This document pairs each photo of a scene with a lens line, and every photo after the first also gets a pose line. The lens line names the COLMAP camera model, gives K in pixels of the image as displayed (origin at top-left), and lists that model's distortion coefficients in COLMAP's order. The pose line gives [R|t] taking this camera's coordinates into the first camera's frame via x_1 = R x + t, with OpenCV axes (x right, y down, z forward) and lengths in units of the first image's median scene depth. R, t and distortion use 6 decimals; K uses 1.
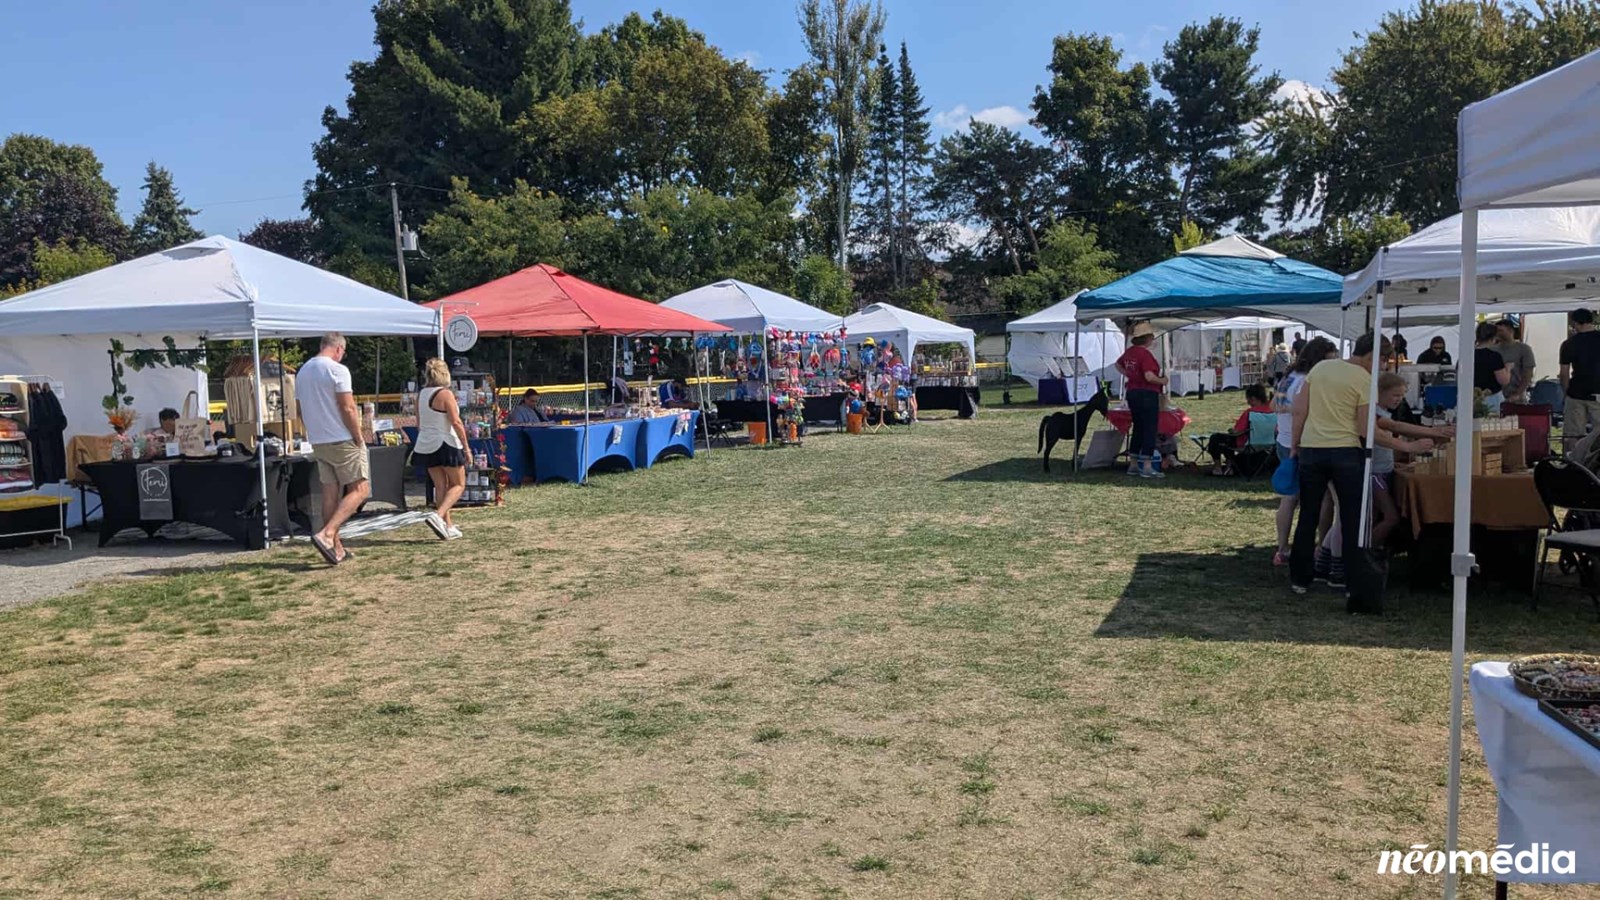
lens RADIAL K [[1288.9, 0, 804.5], [0, 1288.9, 446.9], [0, 0, 1]] dist [0.046426, -0.075028]
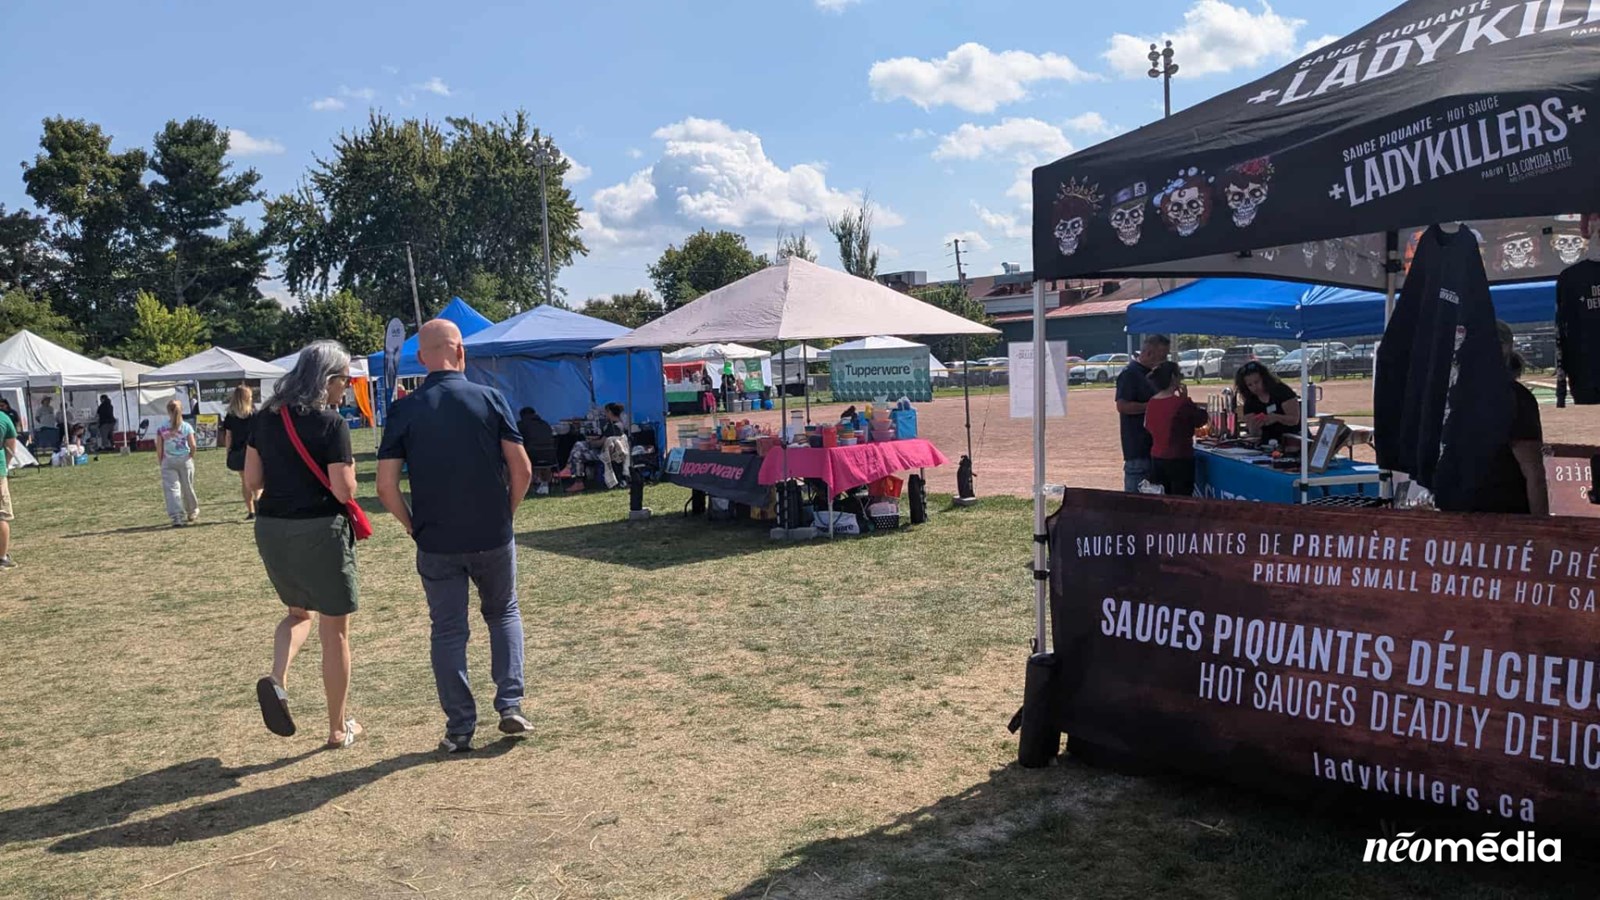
lens RADIAL K [[1288.9, 0, 830.5], [0, 1288.9, 472.1], [0, 0, 1]] dist [0.046426, -0.075028]
pose [[0.844233, -0.041865, 0.534339, 0.162636], [0.048326, 0.998830, 0.001904, 0.016271], [-0.533794, 0.024215, 0.845268, -0.298825]]
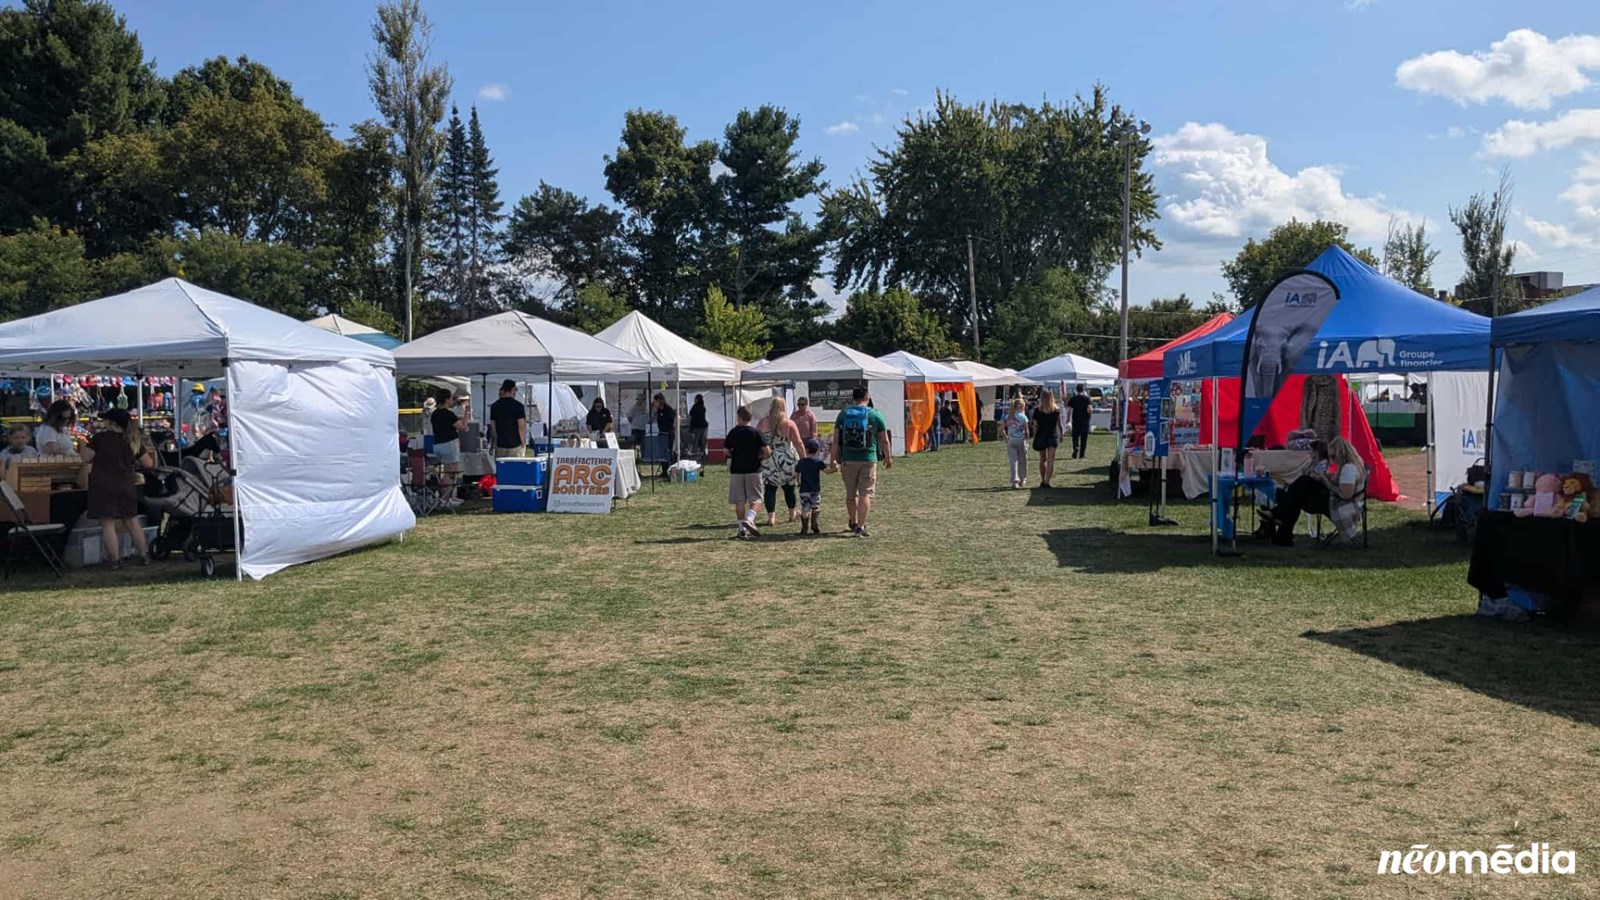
lens RADIAL K [[1288.9, 0, 823.1], [0, 1288.9, 453.2], [0, 0, 1]] dist [0.046426, -0.075028]
pose [[0.979617, 0.017795, 0.200087, 0.149056], [-0.011983, 0.999471, -0.030222, 0.001708], [-0.200519, 0.027209, 0.979312, -0.095368]]
